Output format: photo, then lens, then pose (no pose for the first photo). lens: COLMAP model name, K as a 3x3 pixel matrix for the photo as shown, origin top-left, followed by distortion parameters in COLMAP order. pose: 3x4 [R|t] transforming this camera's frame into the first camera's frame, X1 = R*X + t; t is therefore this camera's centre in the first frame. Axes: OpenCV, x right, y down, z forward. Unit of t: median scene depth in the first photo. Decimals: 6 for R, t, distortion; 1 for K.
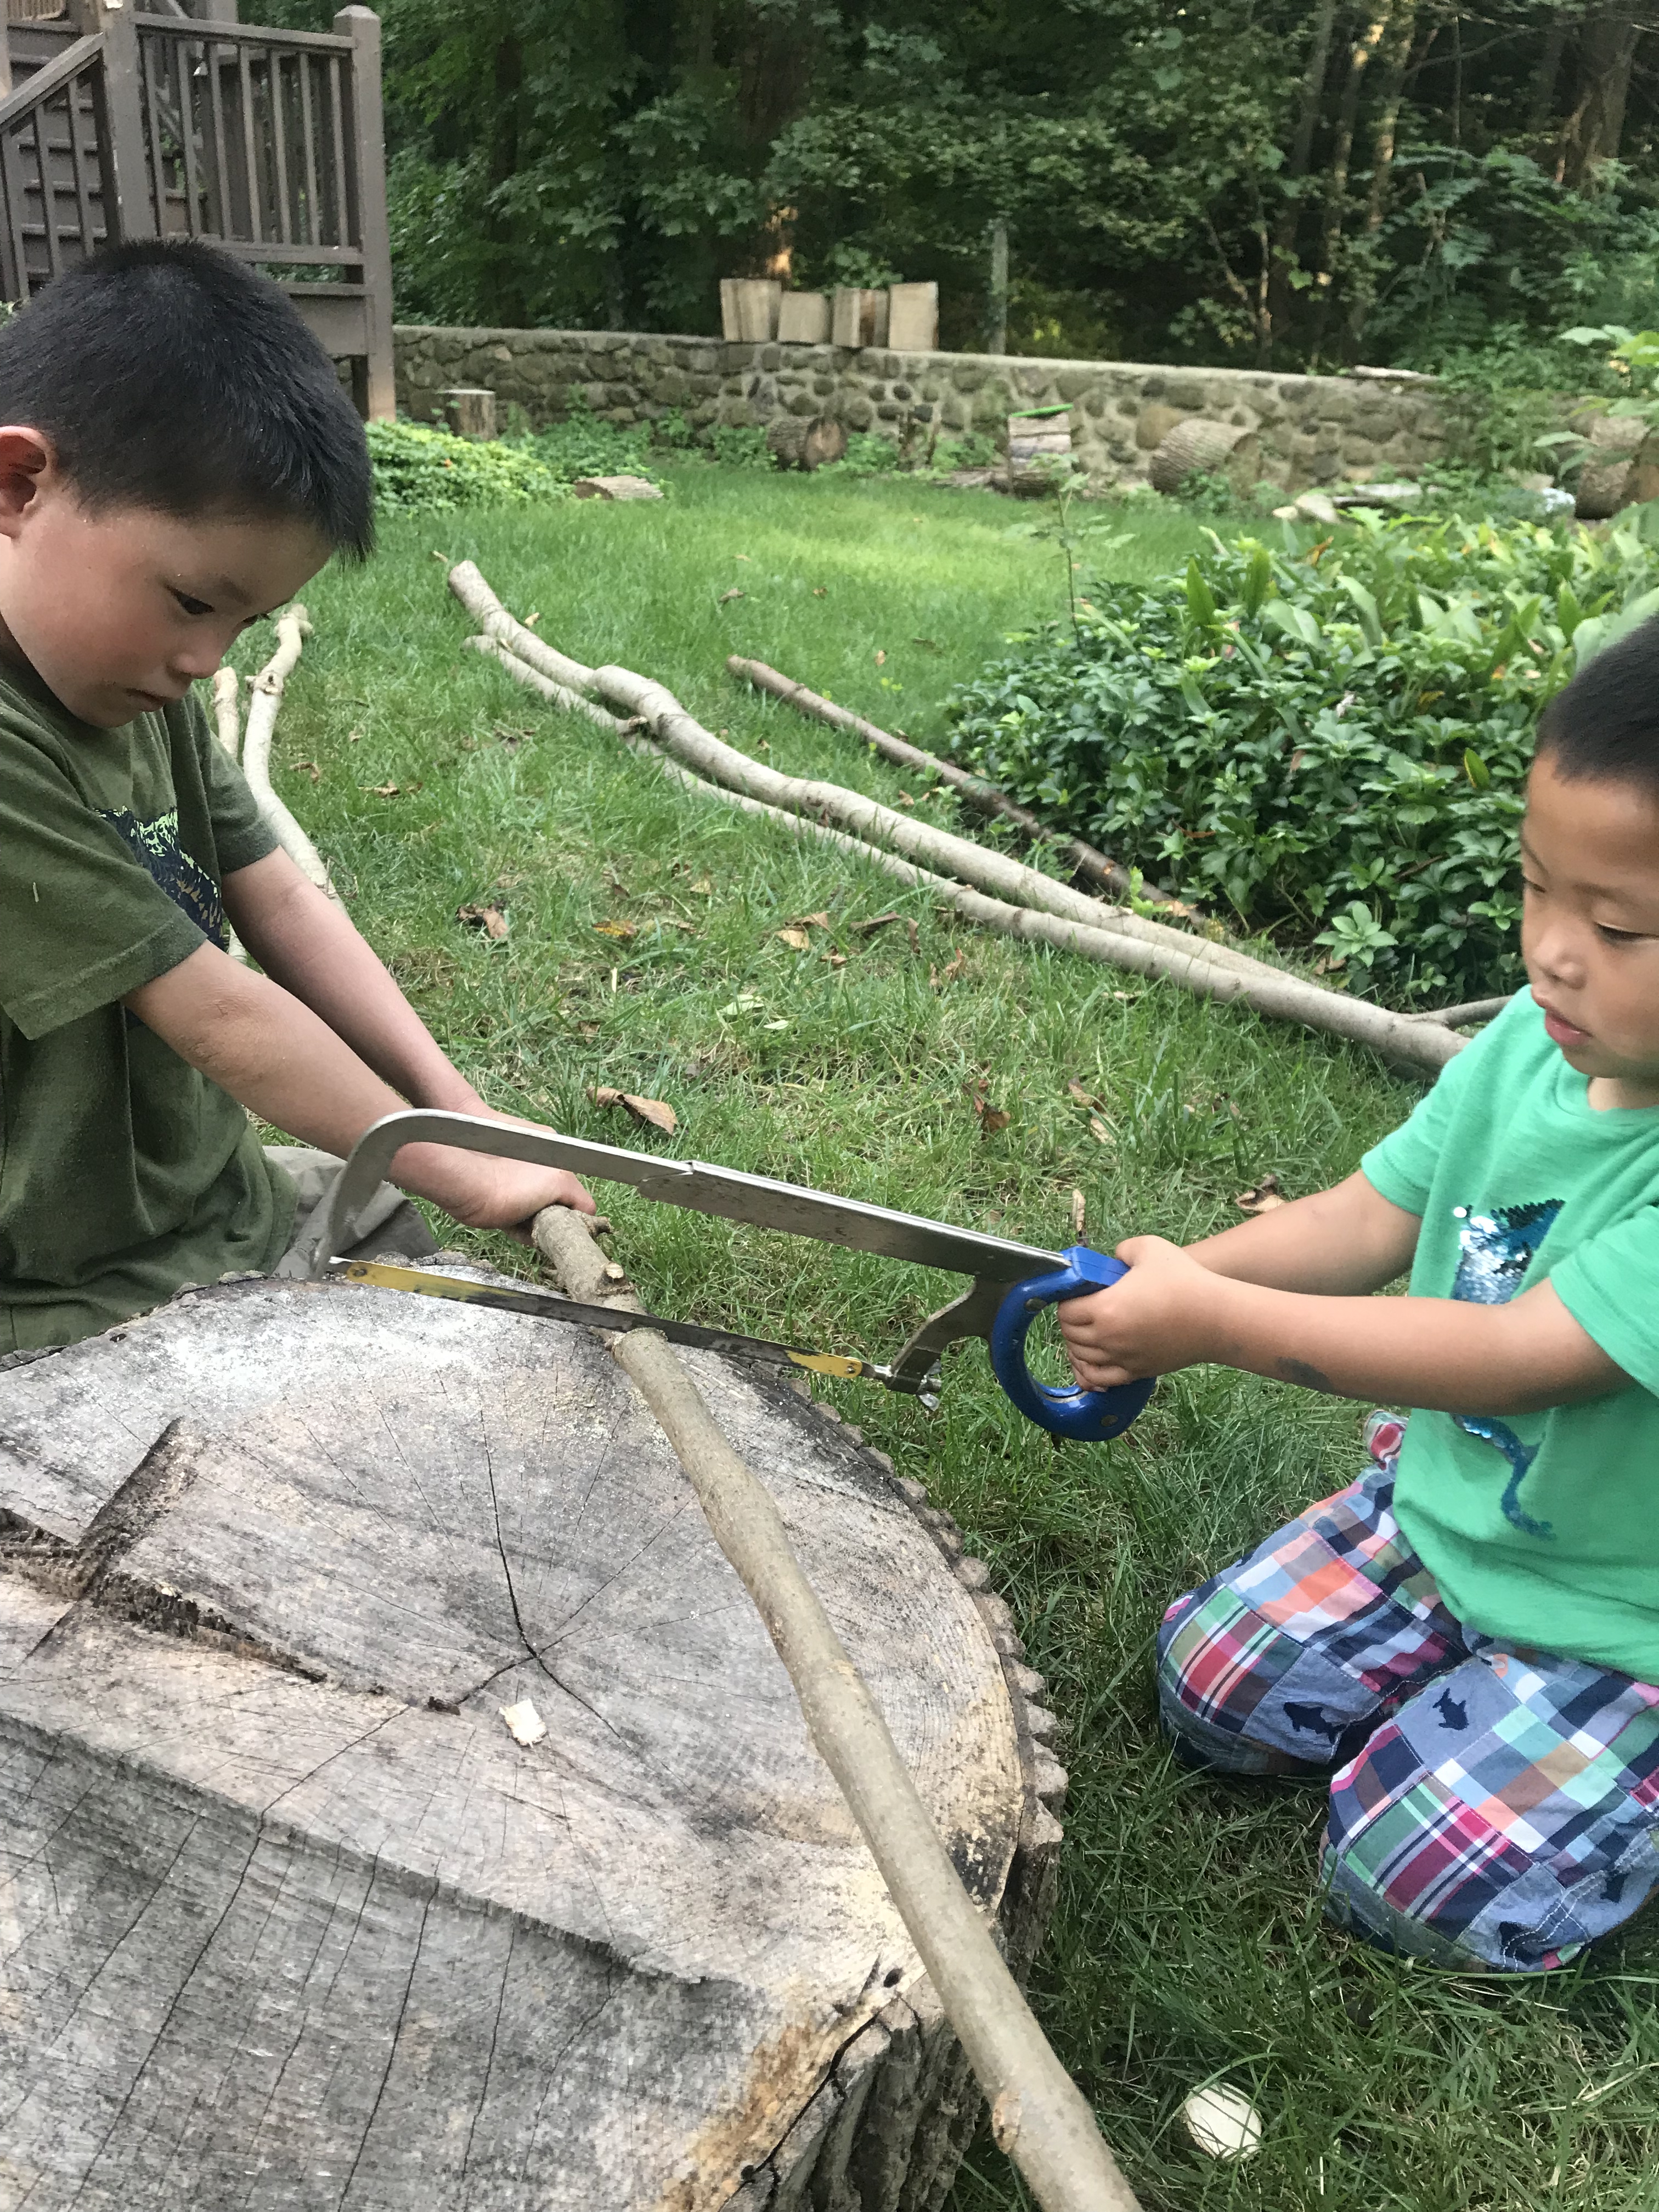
lens RADIAL K [[1822.6, 0, 837.6], [0, 1822.6, 1103.6], [0, 0, 1]] dist [-0.078557, 0.109818]
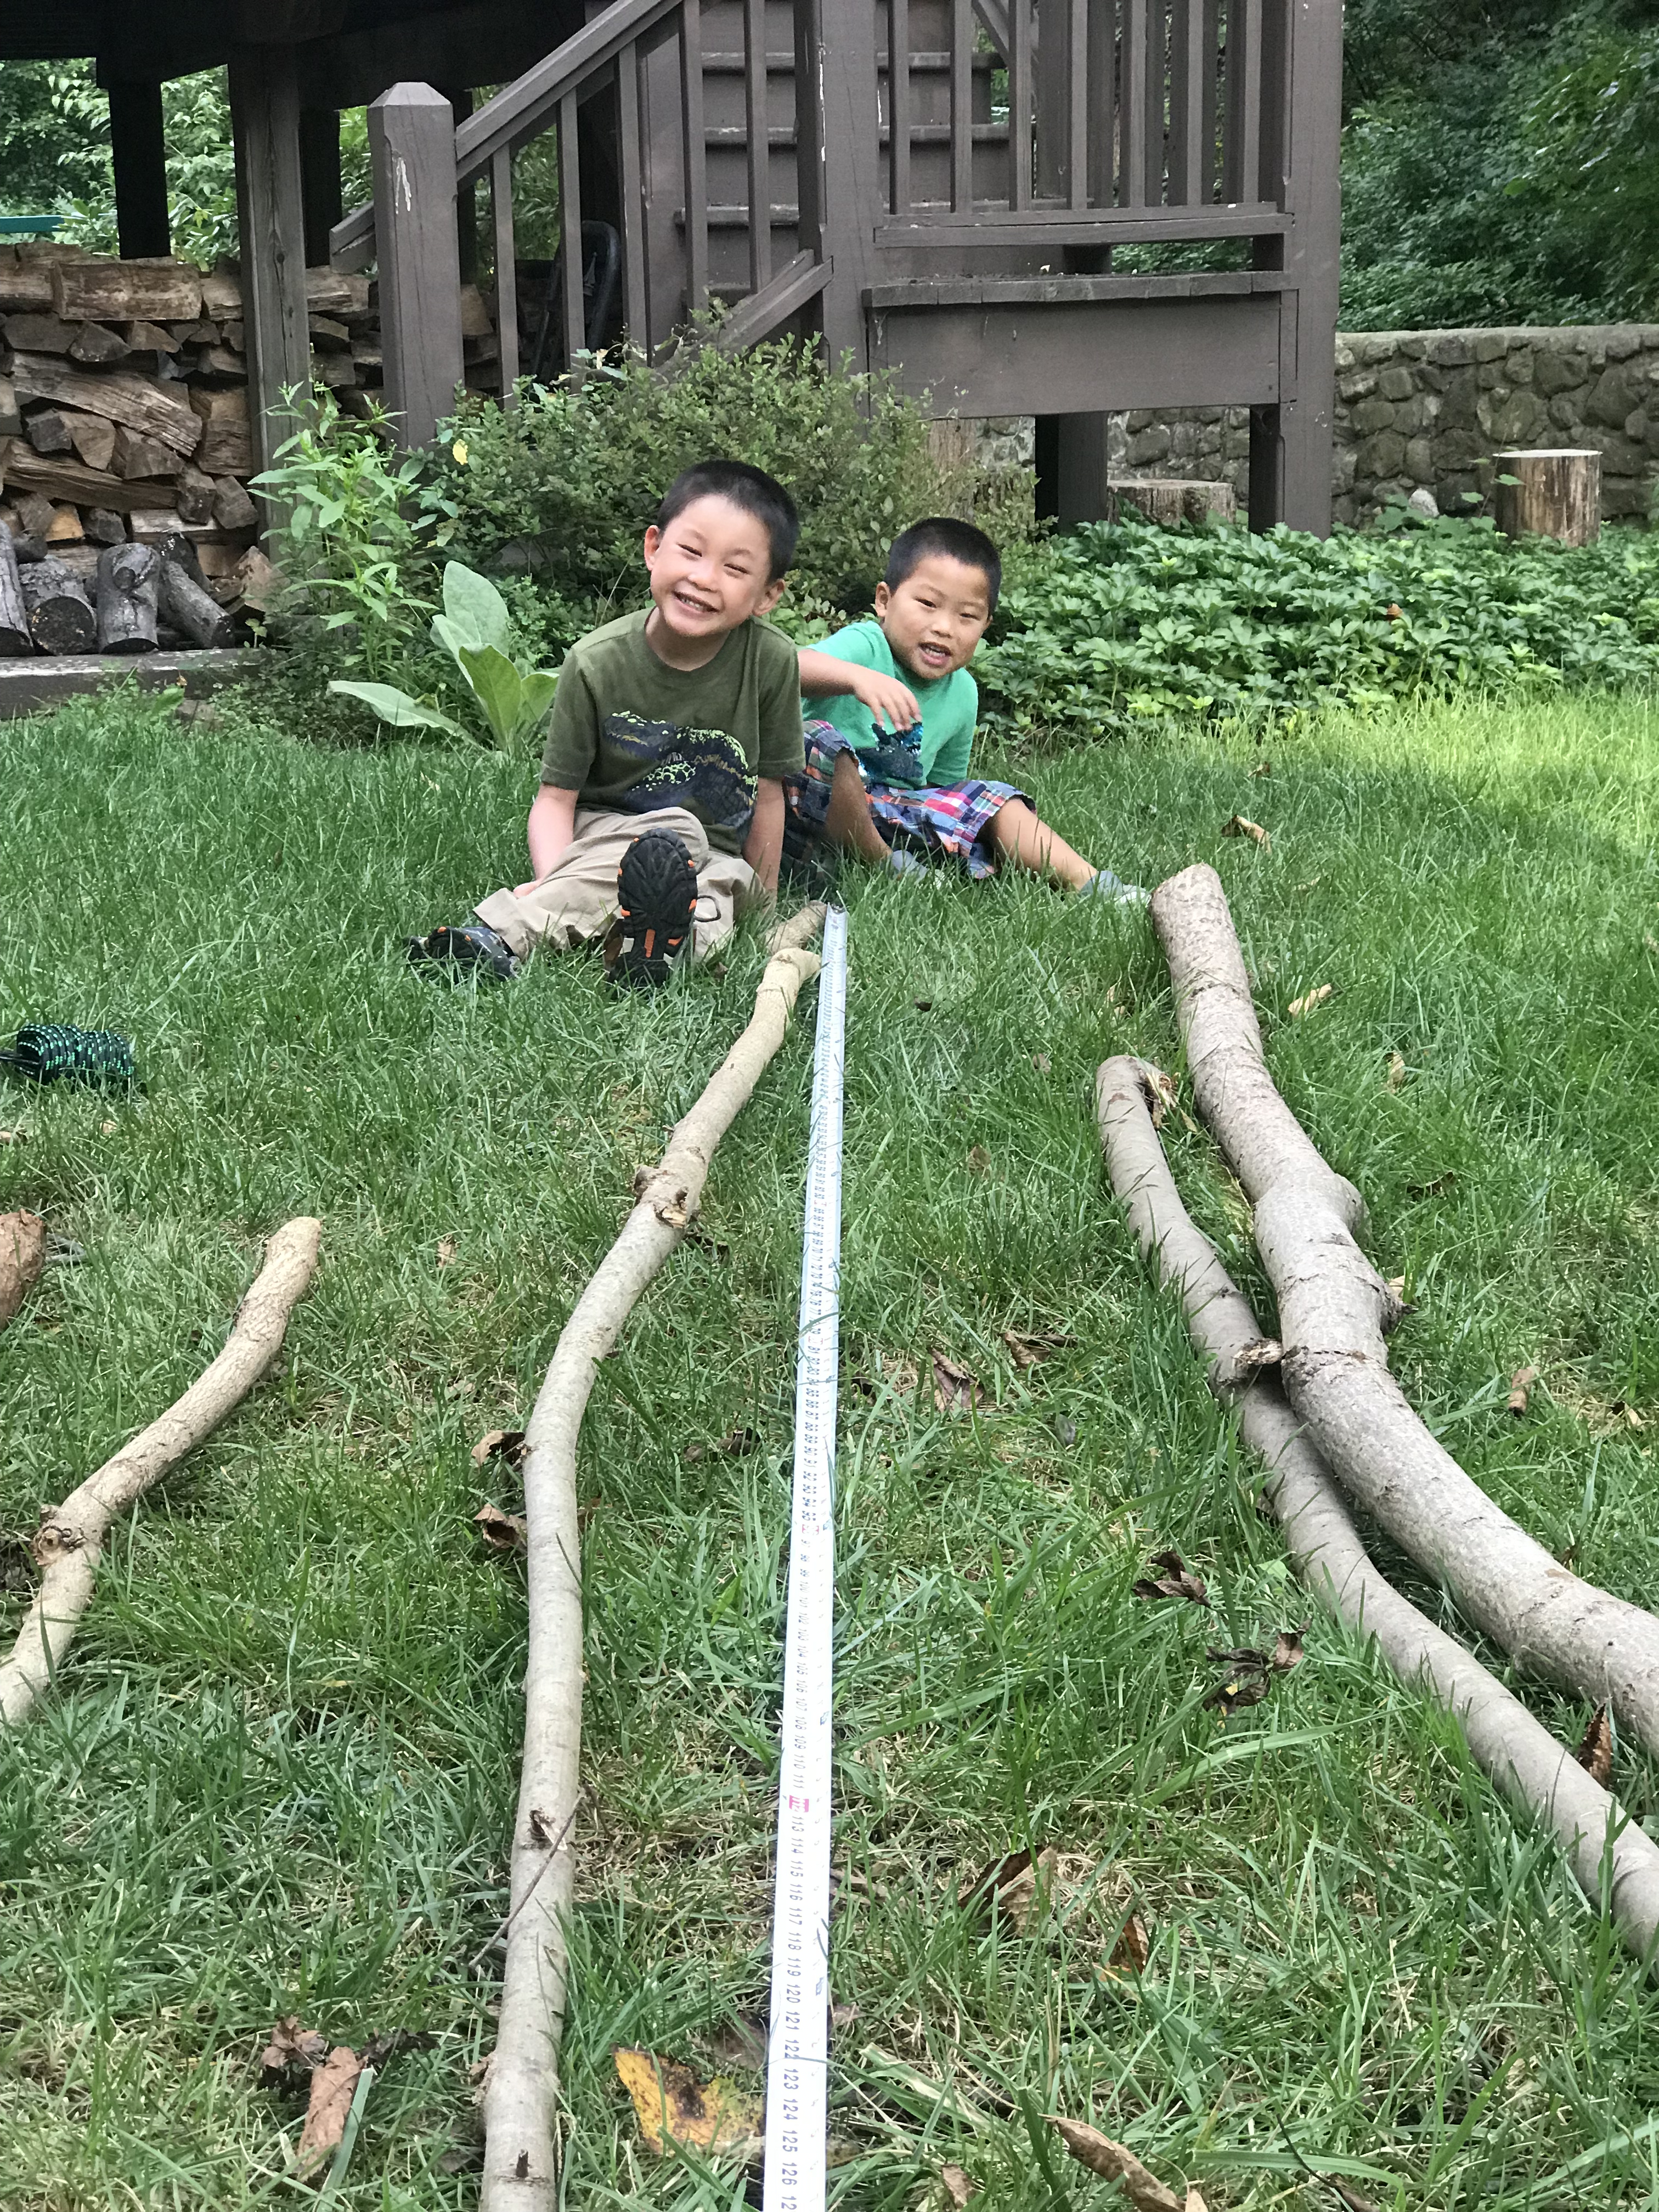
lens RADIAL K [[3643.5, 0, 827.1], [0, 3643.5, 1095.3], [0, 0, 1]] dist [-0.025404, 0.730964]
pose [[0.916067, 0.026481, -0.400150, 0.108119], [-0.104758, 0.978972, -0.175039, -0.110020], [0.387100, 0.202266, 0.899579, 0.232358]]
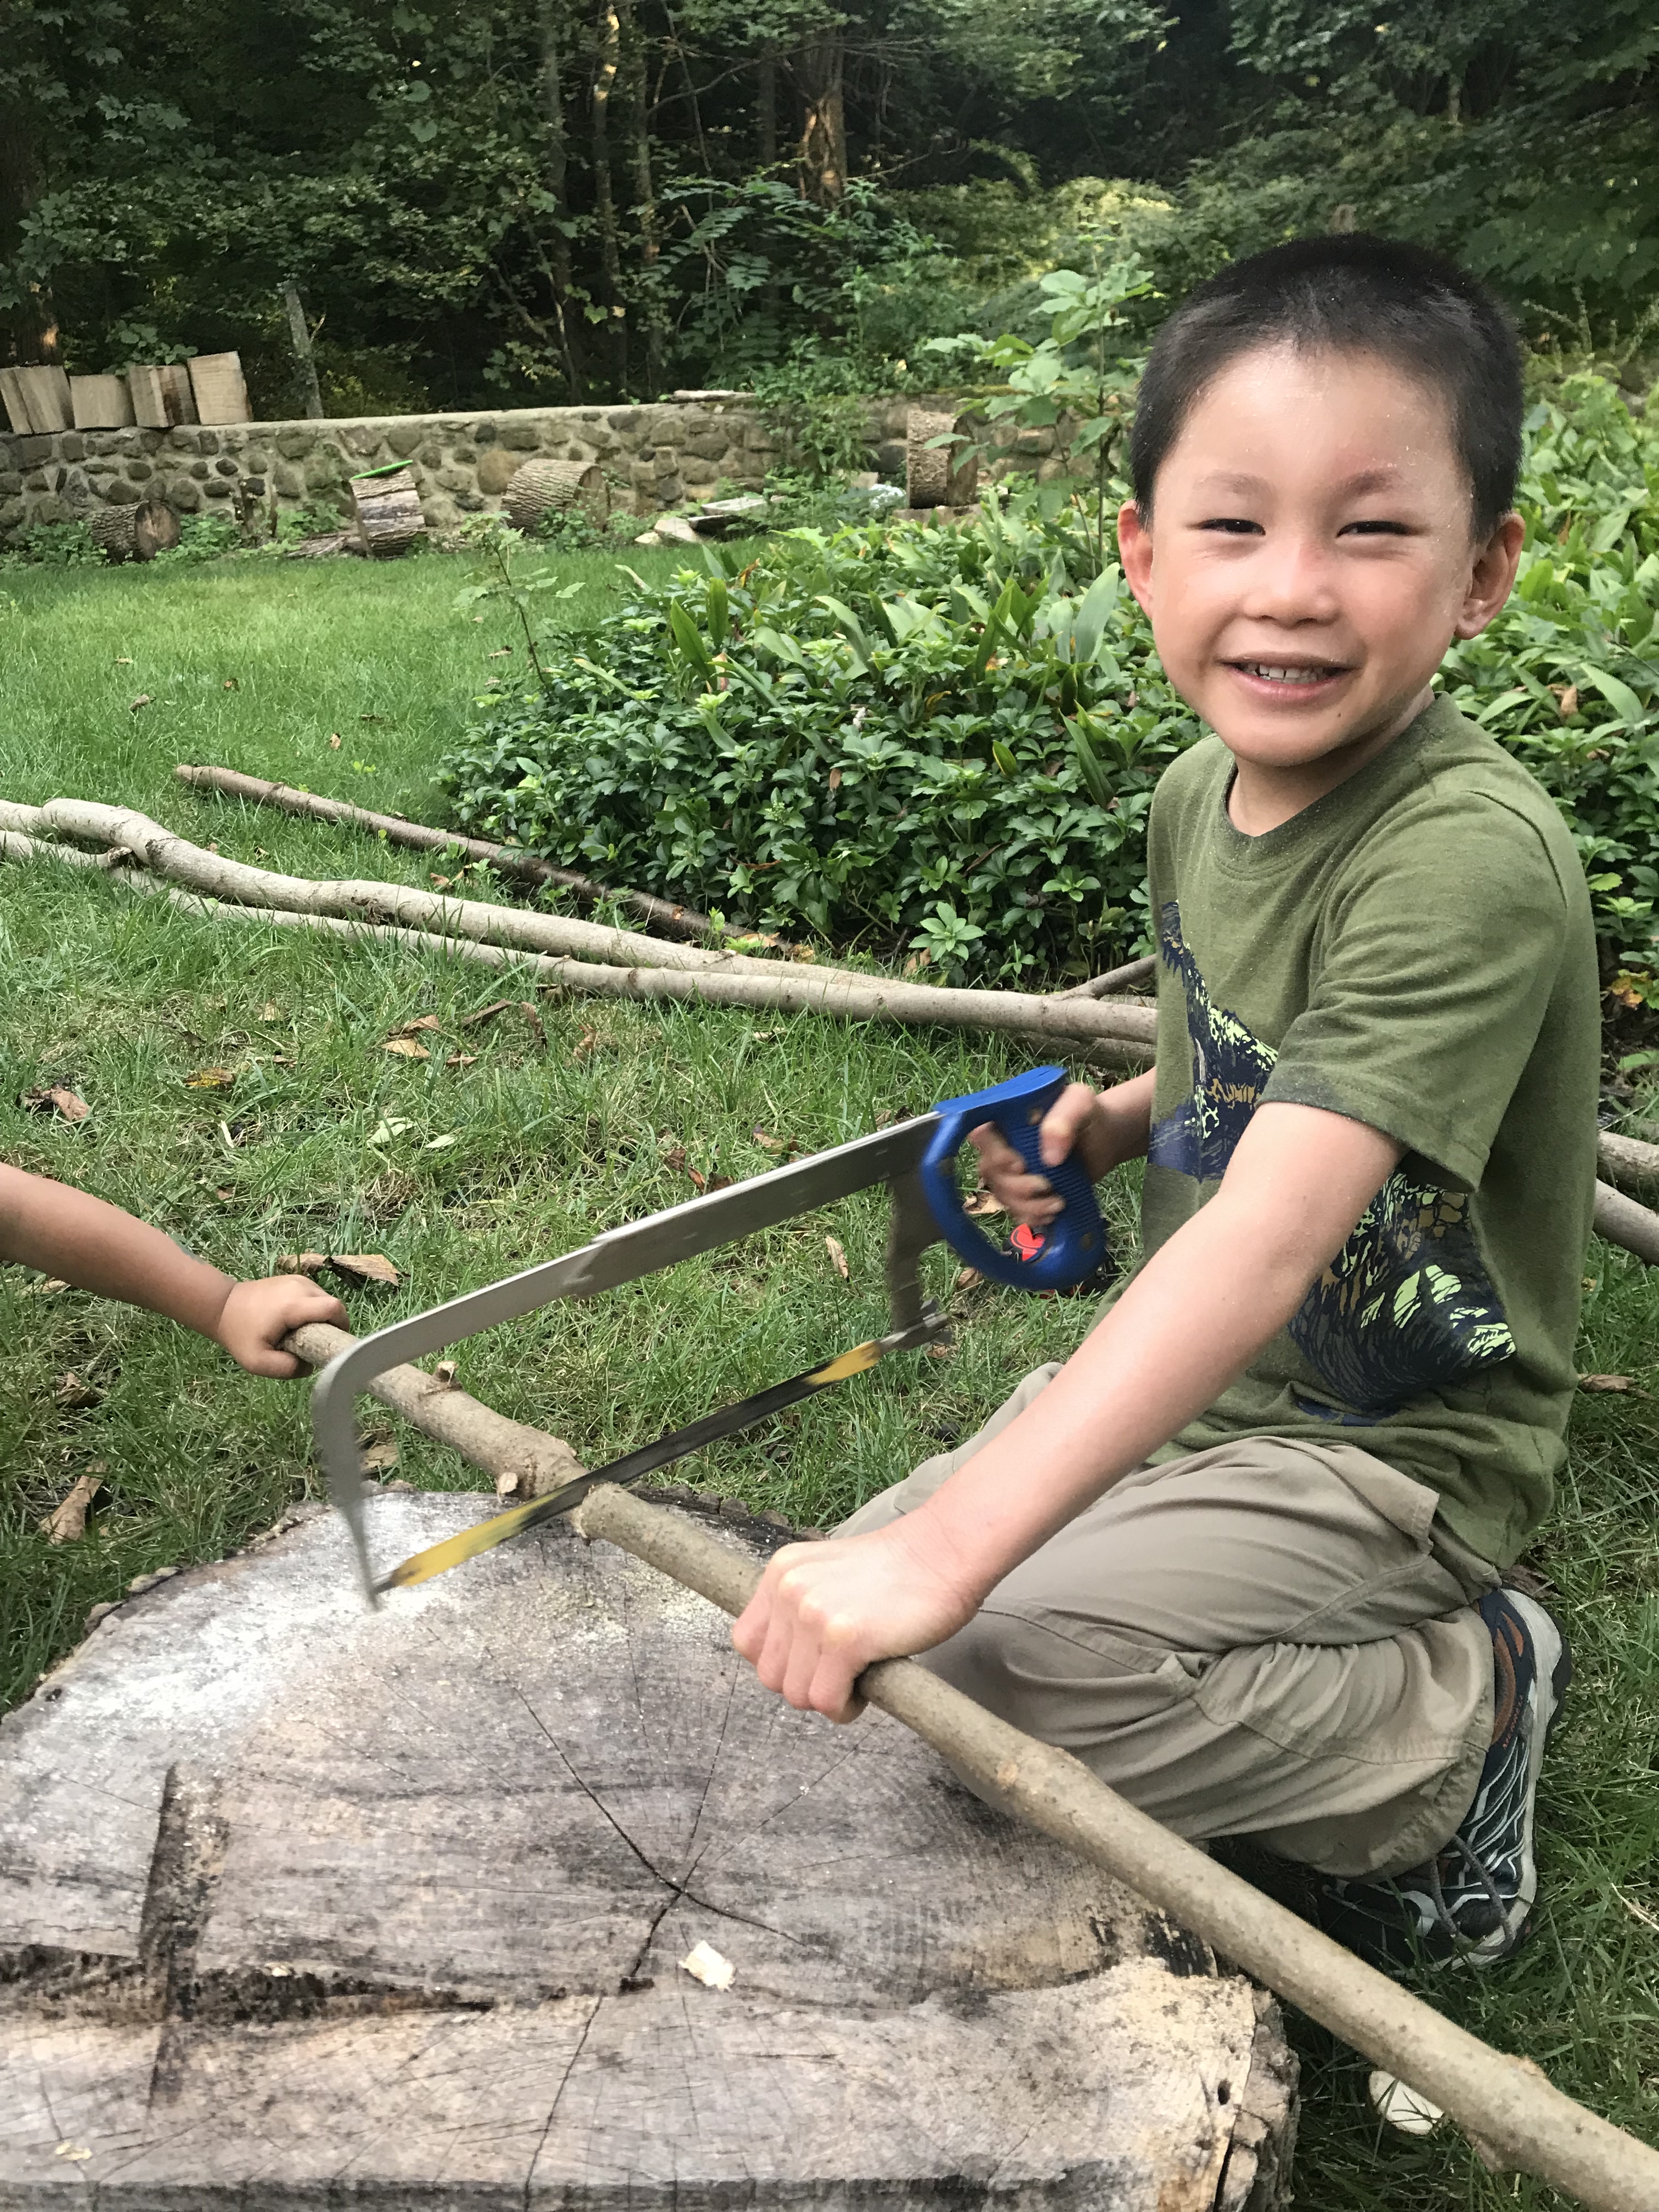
lens RADIAL K [[1785.1, 0, 829.9], [0, 1785.1, 1114.5], [0, 0, 1]] dist [-0.052196, 0.061911]
pose [[0.930408, -0.219353, 0.293642, -0.063235], [0.221740, 0.974770, 0.025575, -0.019754], [-0.291844, 0.041317, 0.955573, 0.023395]]
